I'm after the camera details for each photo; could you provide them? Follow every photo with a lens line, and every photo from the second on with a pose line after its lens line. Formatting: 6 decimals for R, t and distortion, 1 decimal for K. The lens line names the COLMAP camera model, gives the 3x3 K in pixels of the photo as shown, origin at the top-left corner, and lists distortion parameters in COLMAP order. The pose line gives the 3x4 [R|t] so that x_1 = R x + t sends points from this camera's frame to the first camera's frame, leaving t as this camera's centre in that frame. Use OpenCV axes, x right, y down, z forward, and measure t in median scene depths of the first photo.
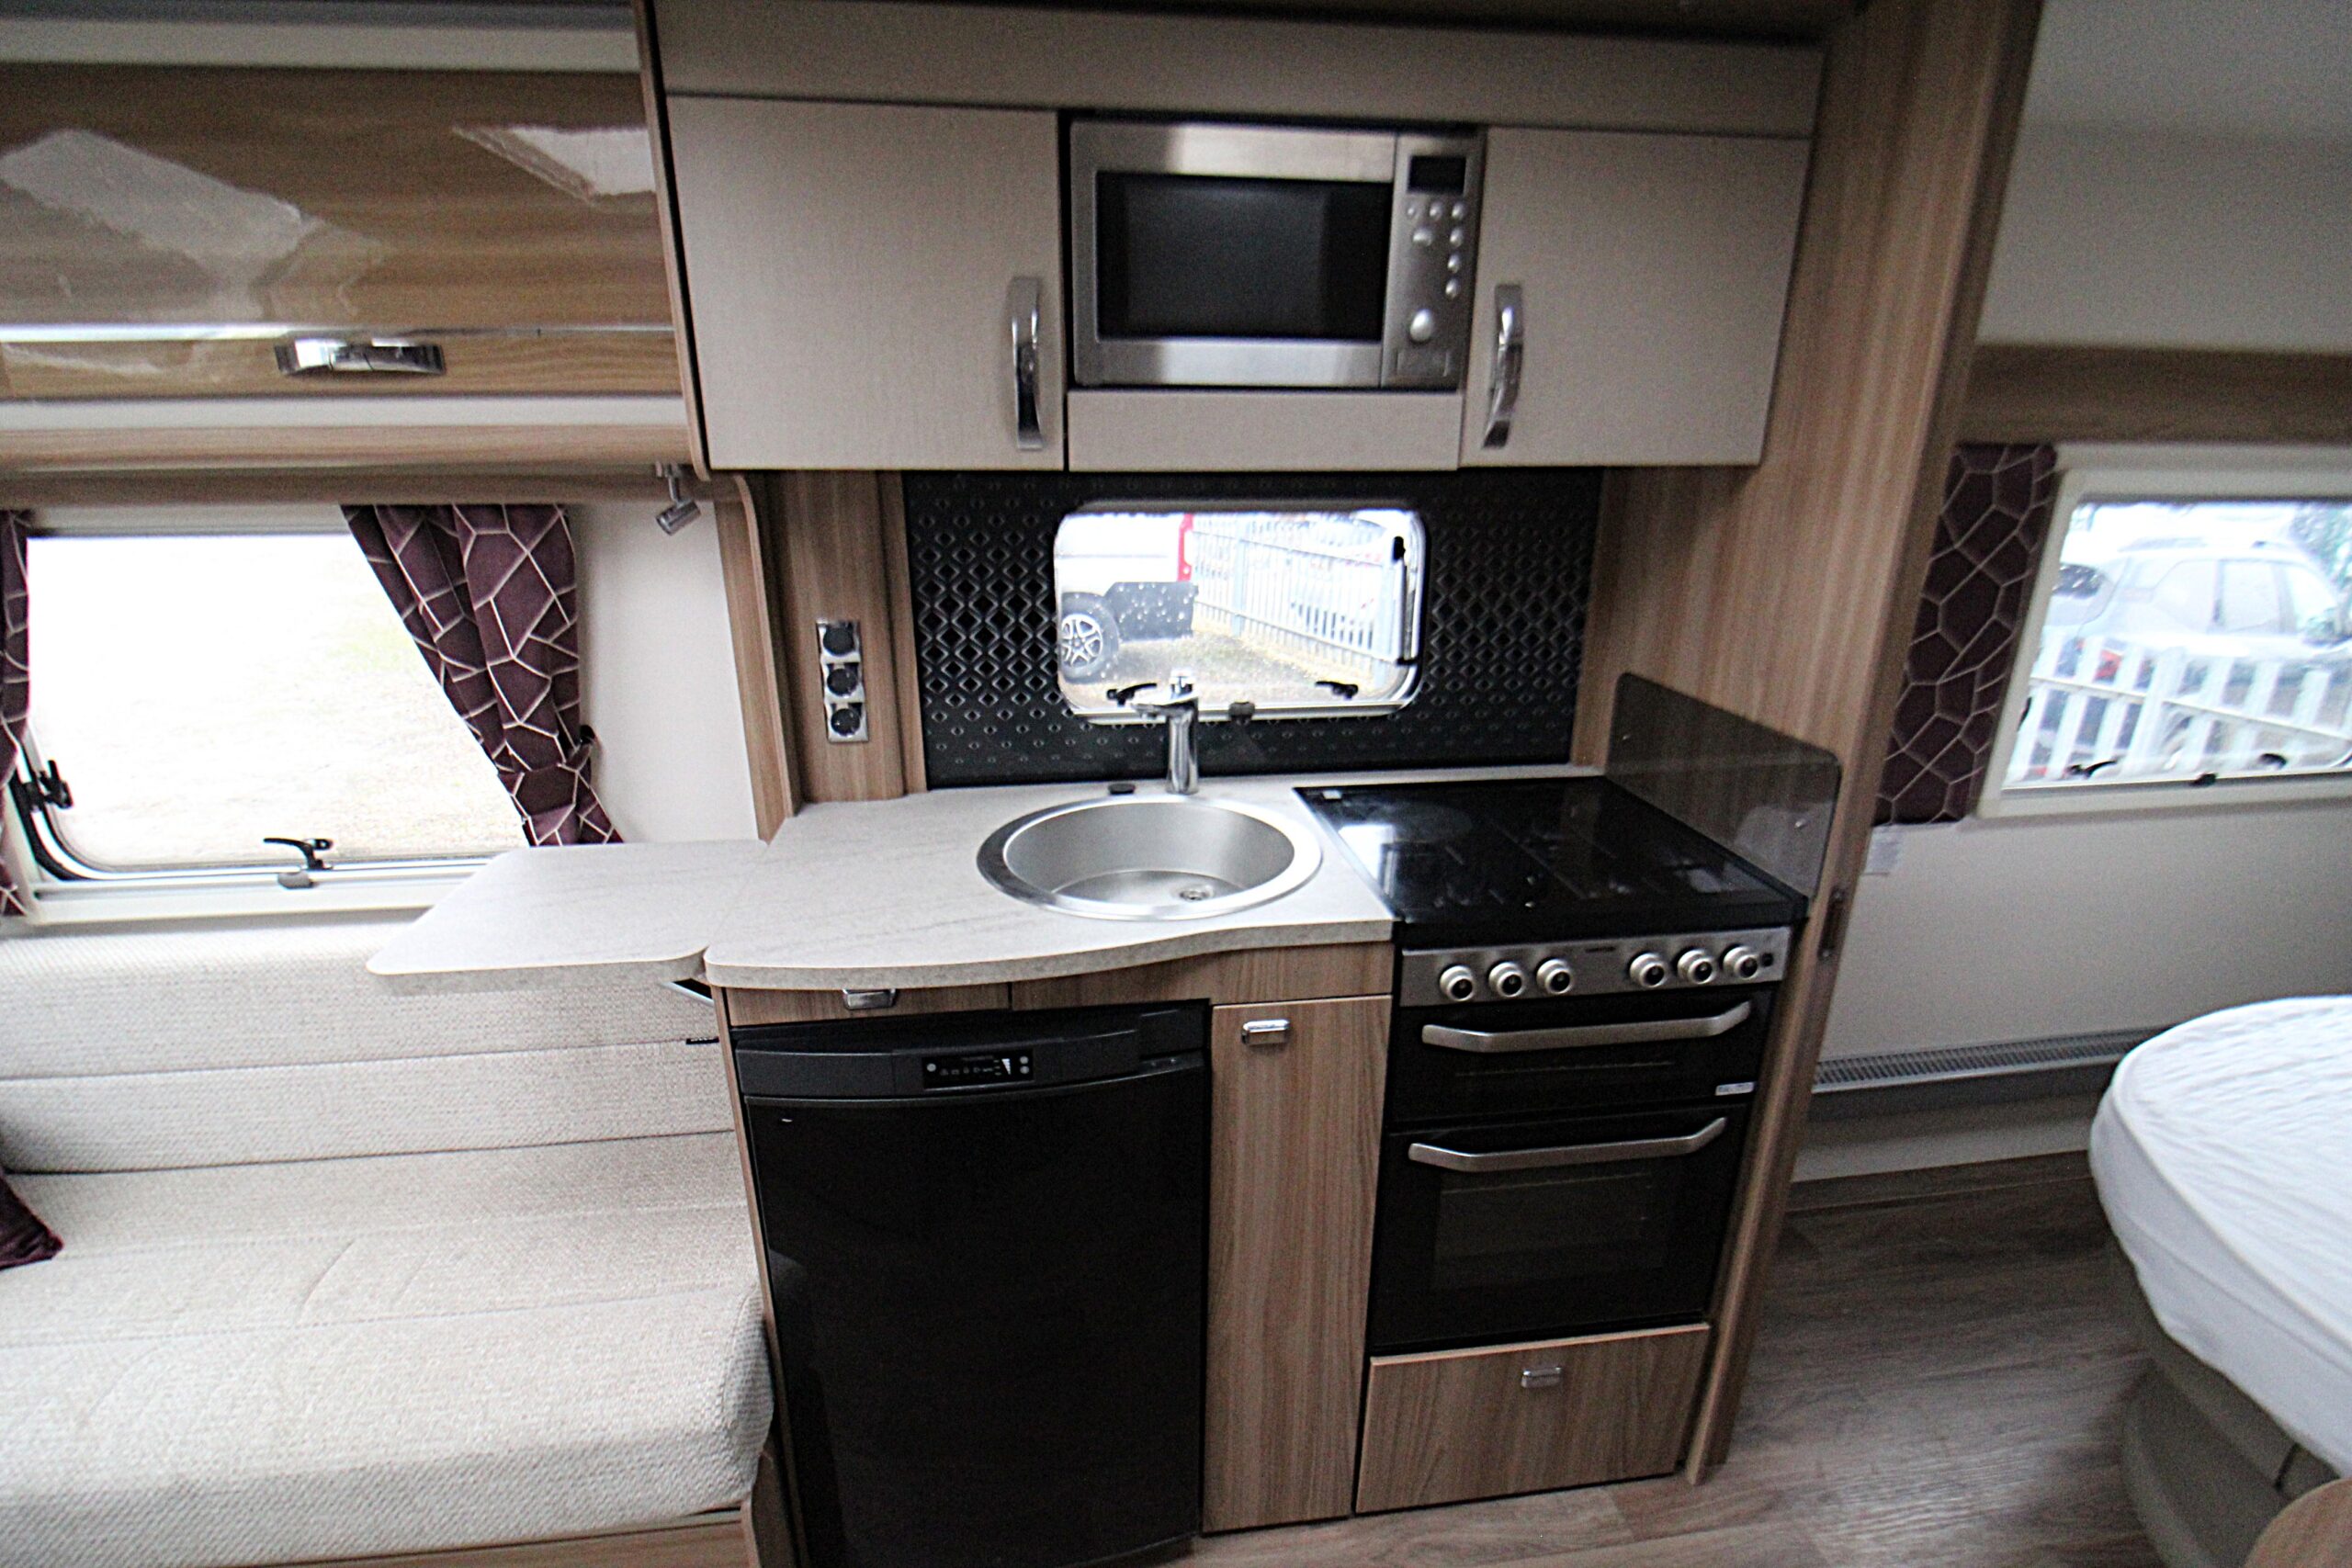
lens RADIAL K [[1105.0, 0, 1176.8], [0, 1105.0, 835.6], [0, 0, 1]] dist [-0.000155, -0.011854]
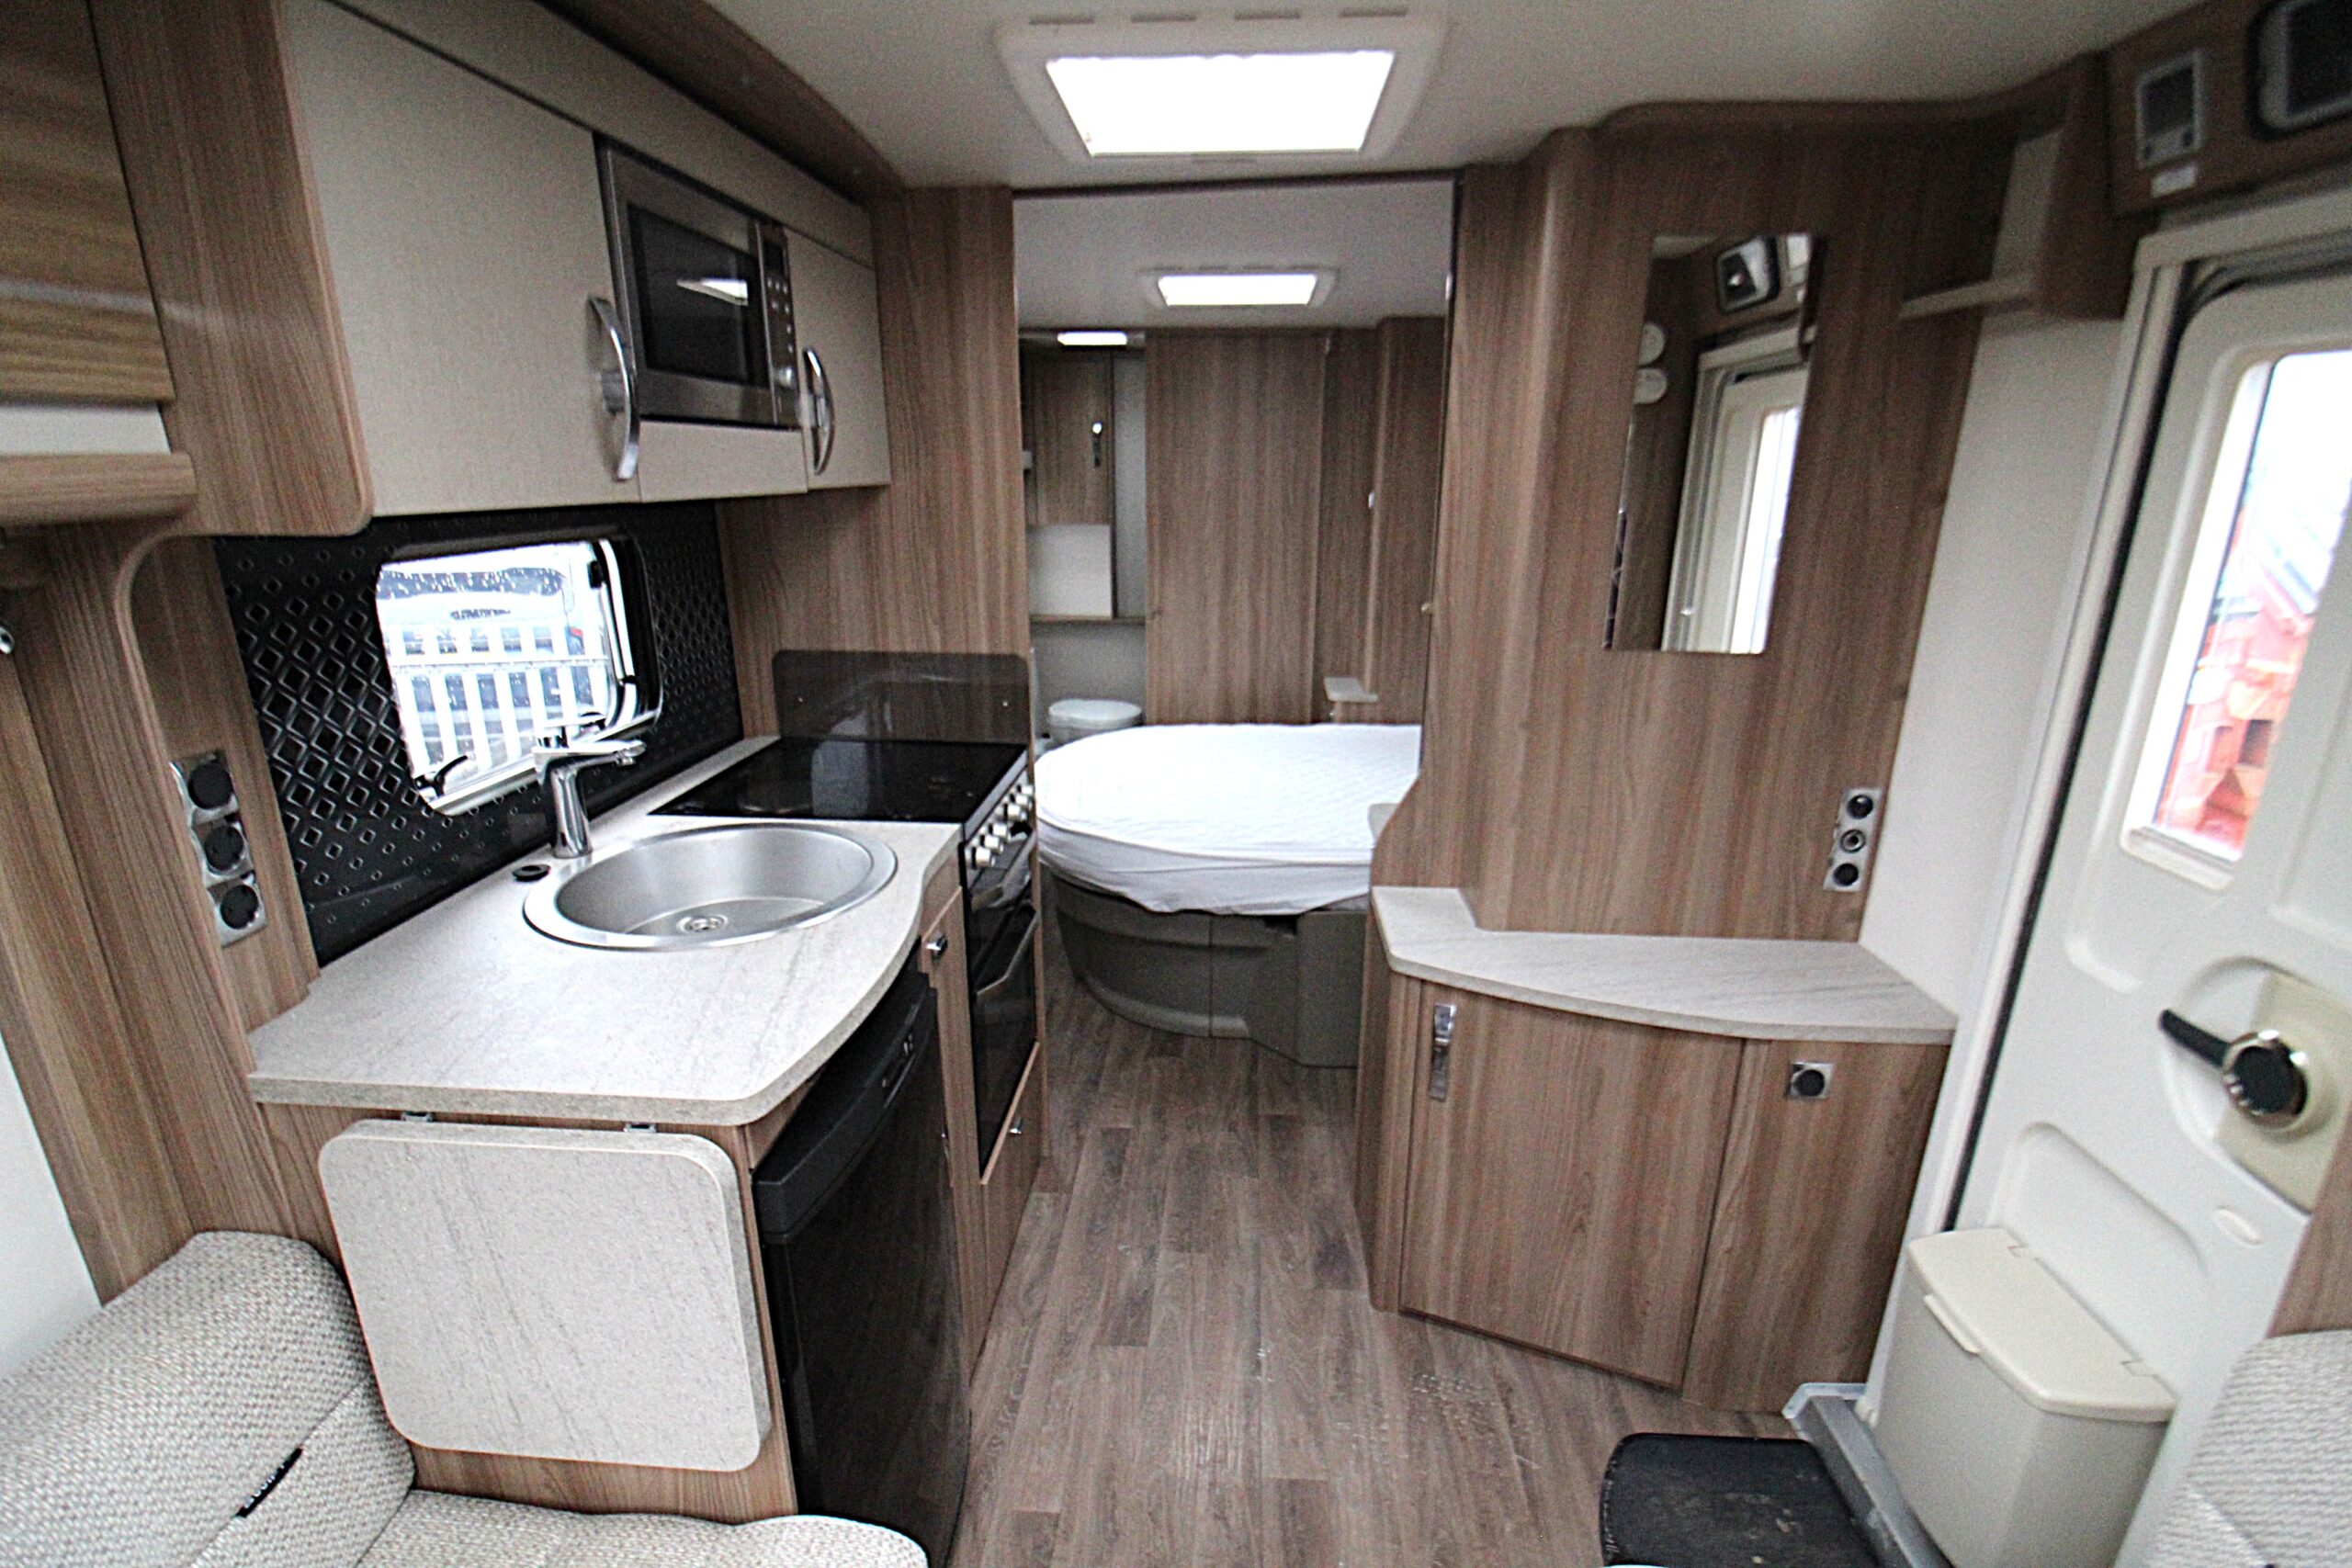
lens RADIAL K [[1100.9, 0, 1168.1], [0, 1100.9, 819.4], [0, 0, 1]] dist [-0.000334, -0.012835]
pose [[0.203920, -0.300355, 0.931774, -0.808095], [0.324078, 0.918822, 0.225255, -0.123717], [-0.923791, 0.256034, 0.284705, 0.320379]]
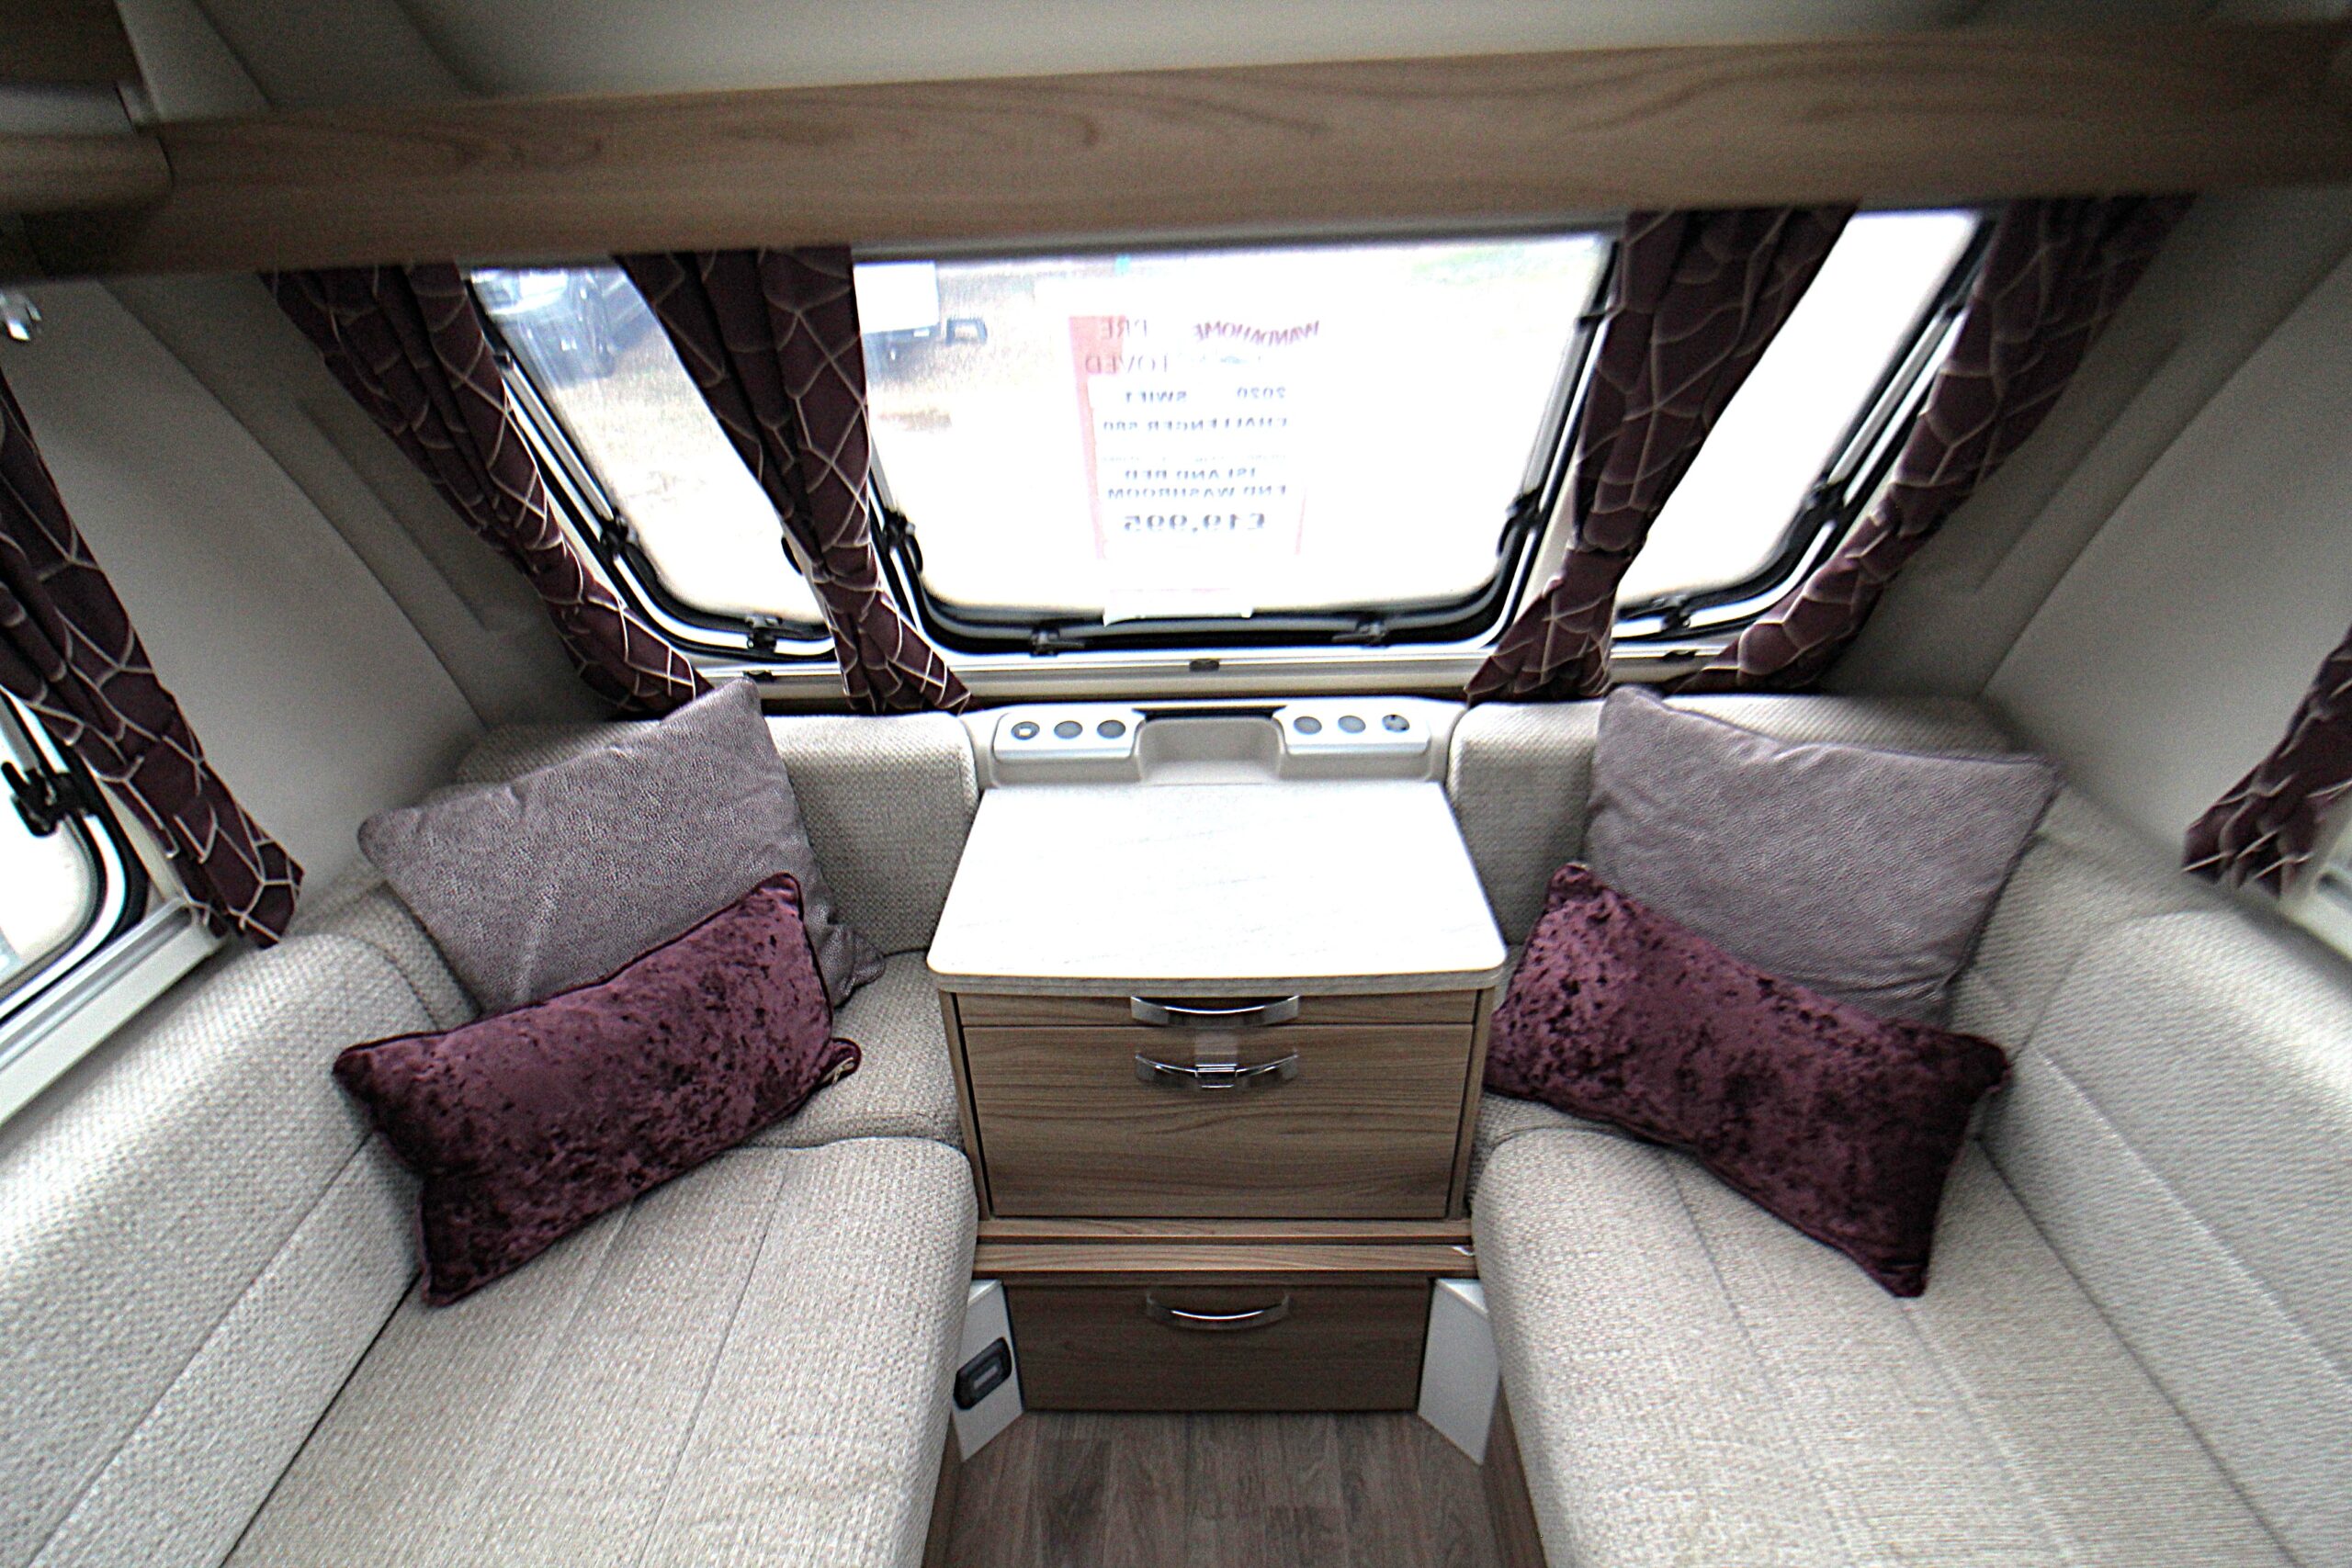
lens RADIAL K [[1114.4, 0, 1152.7], [0, 1114.4, 853.8], [0, 0, 1]] dist [0.003330, -0.011344]
pose [[-0.163265, 0.518652, -0.839253, -0.437174], [-0.294130, 0.786395, 0.543205, -0.104848], [0.941718, 0.335535, 0.024160, 0.365197]]
